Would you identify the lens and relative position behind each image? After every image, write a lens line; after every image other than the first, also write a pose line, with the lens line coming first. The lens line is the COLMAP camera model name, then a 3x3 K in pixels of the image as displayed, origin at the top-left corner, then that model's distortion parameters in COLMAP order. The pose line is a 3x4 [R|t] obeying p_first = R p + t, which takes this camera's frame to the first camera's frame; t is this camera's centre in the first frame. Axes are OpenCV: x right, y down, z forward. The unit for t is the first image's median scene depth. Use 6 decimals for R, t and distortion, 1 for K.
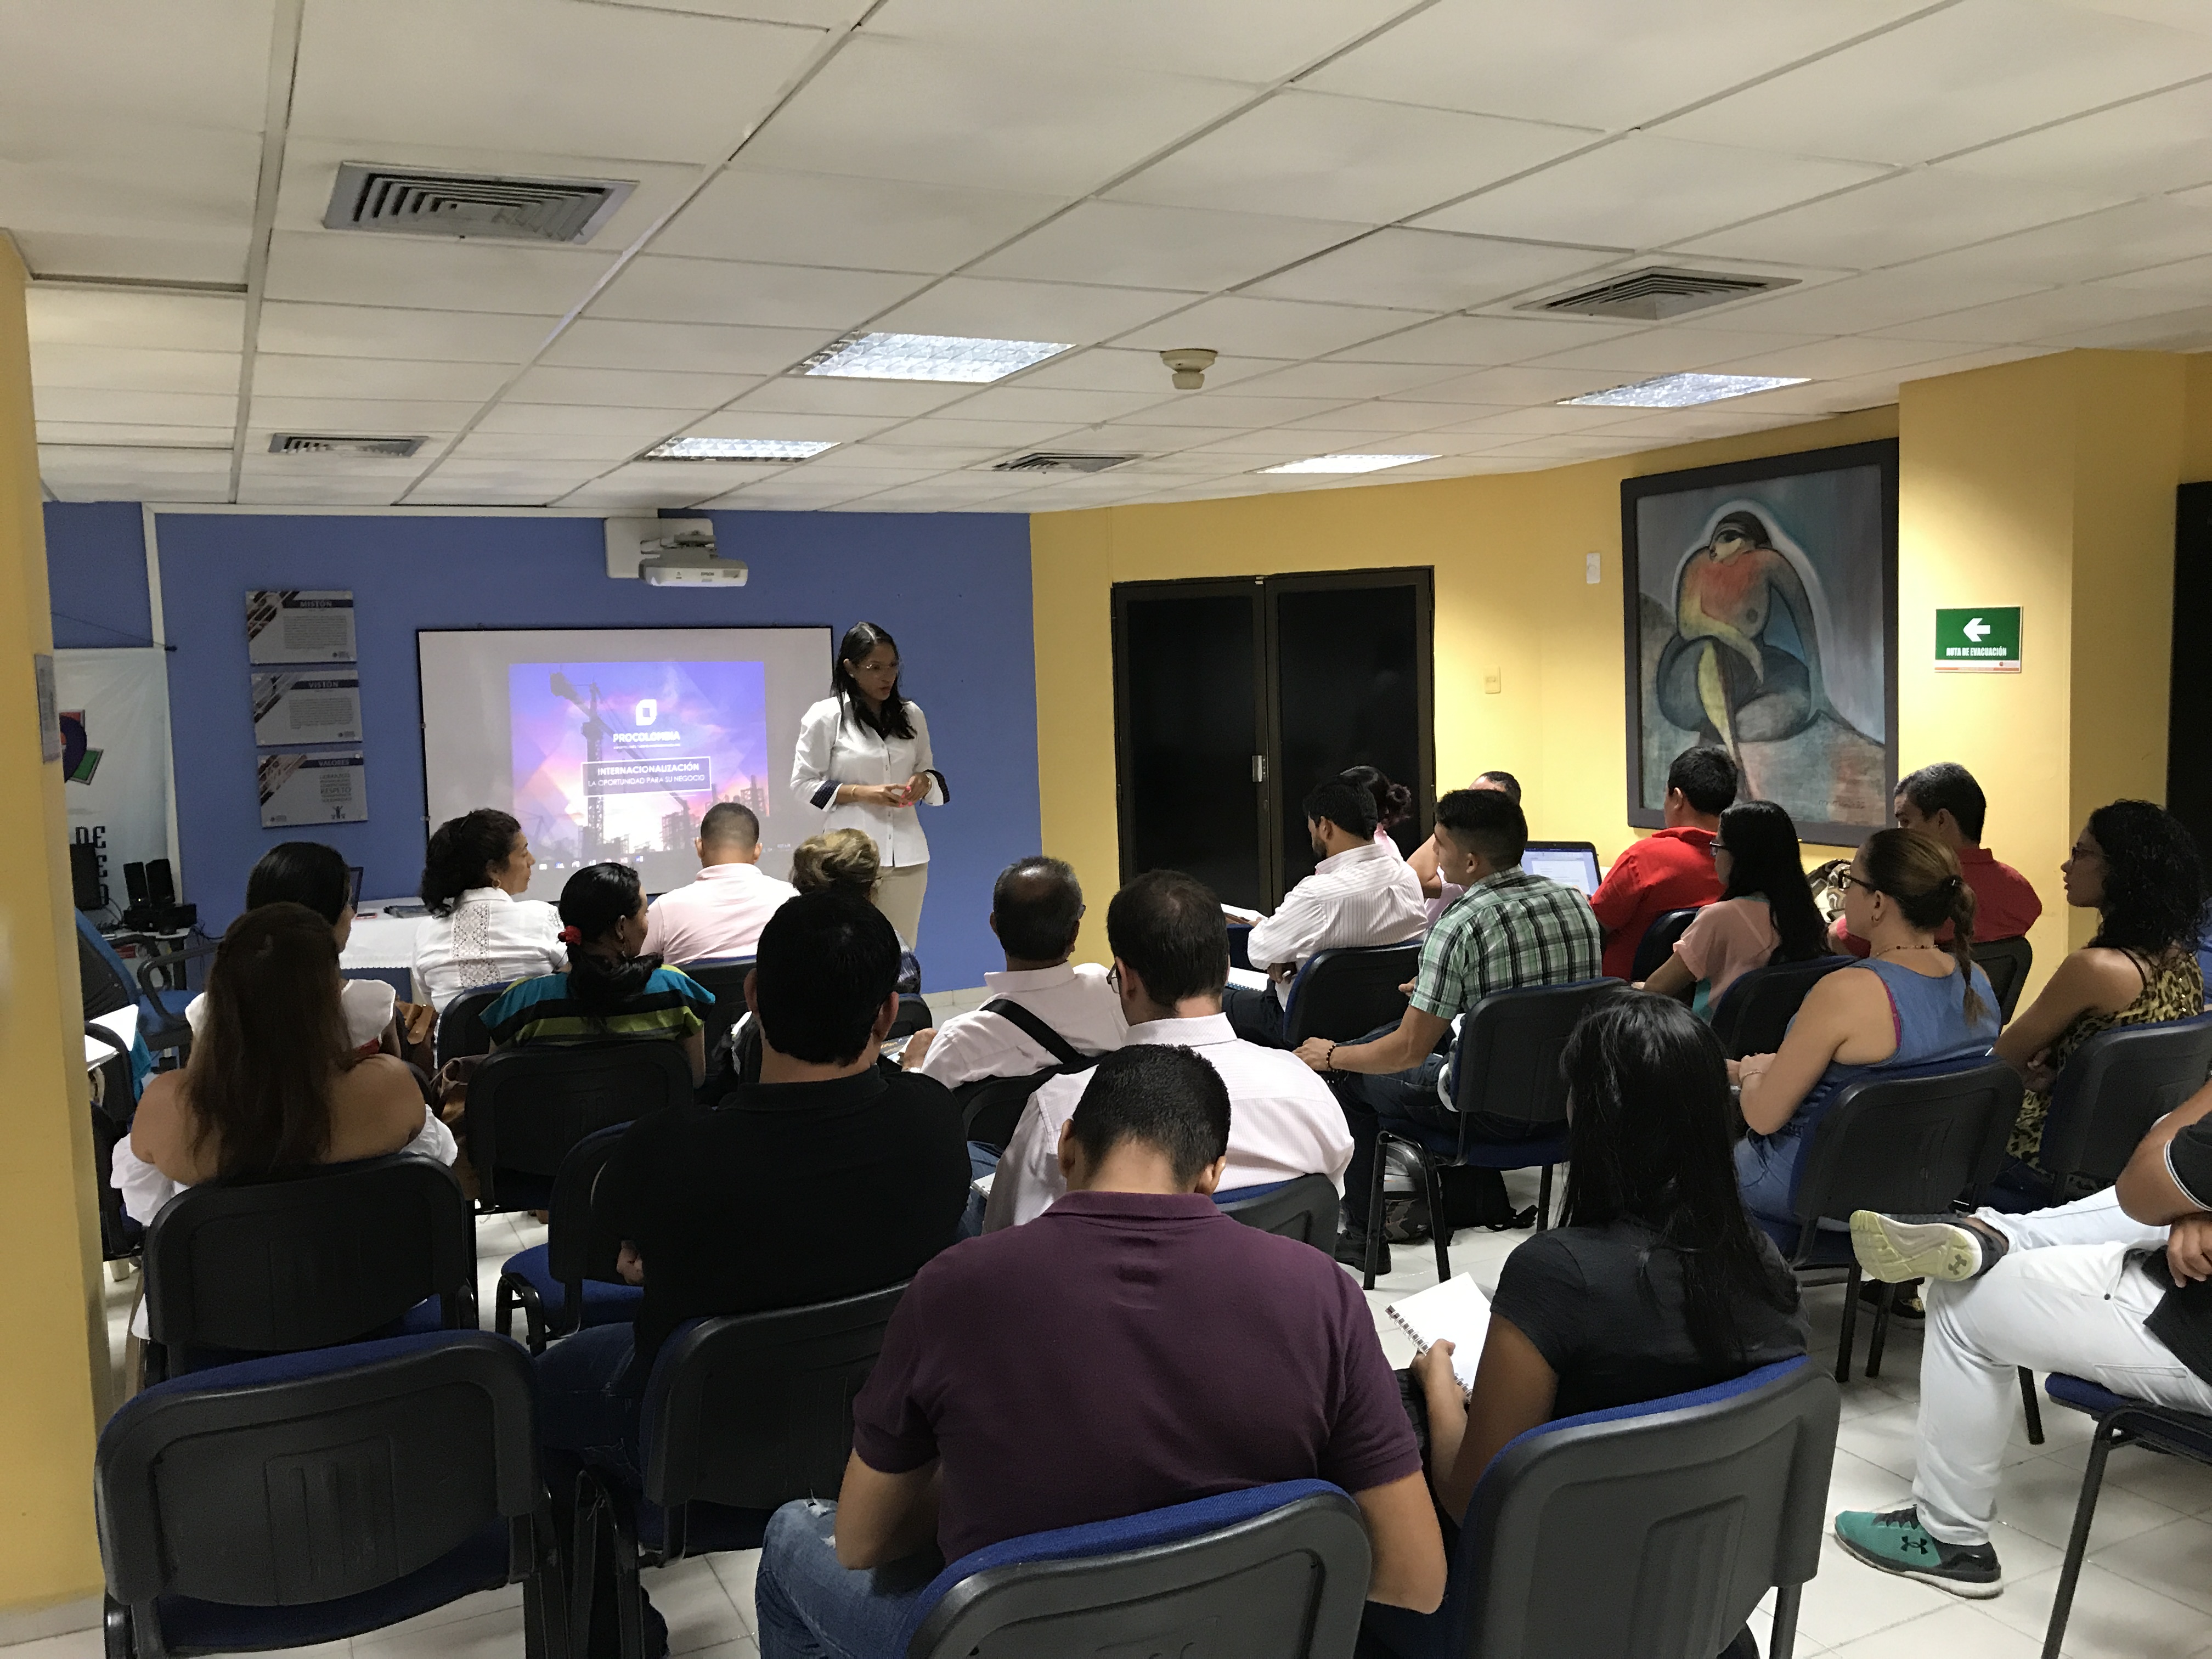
lens RADIAL K [[1808.6, 0, 1073.4], [0, 1808.6, 827.4], [0, 0, 1]] dist [-0.002296, 0.013539]
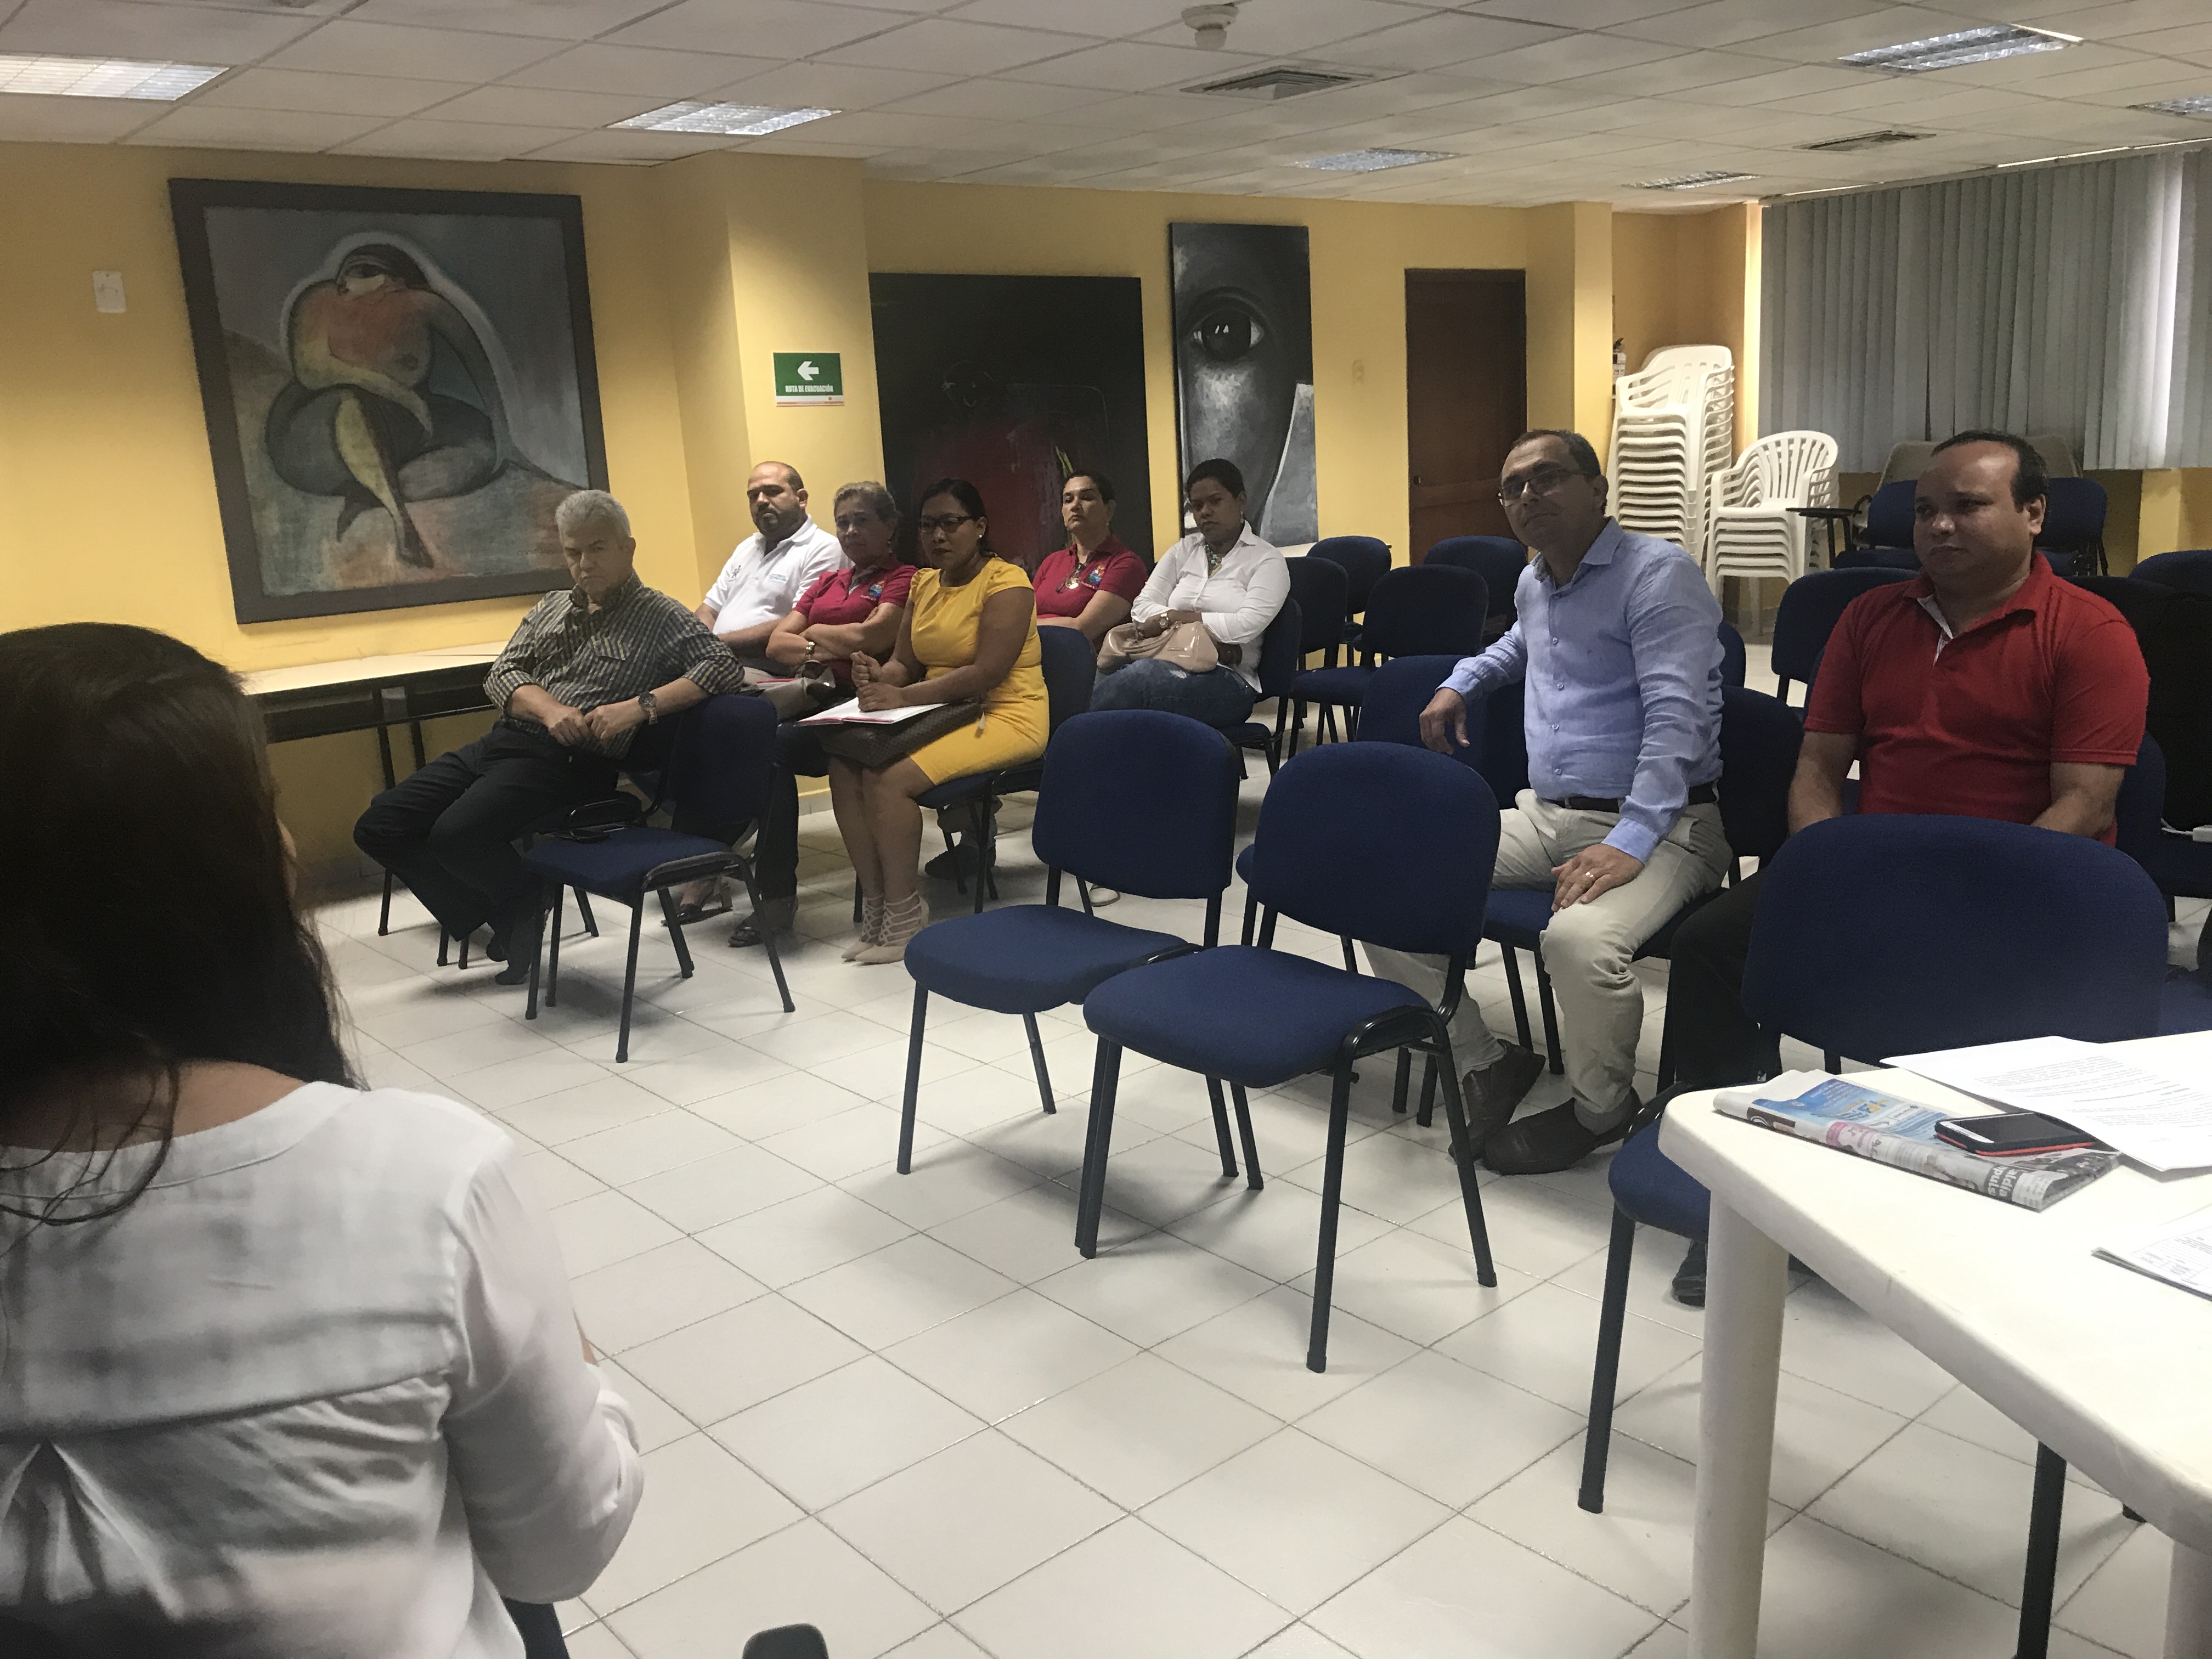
lens RADIAL K [[1808.6, 0, 1073.4], [0, 1808.6, 827.4], [0, 0, 1]] dist [-0.002296, 0.013539]
pose [[-0.258898, -0.159244, 0.952687, -0.641427], [0.149110, 0.967903, 0.202309, -0.023007], [-0.954326, 0.194433, -0.226843, 0.939039]]
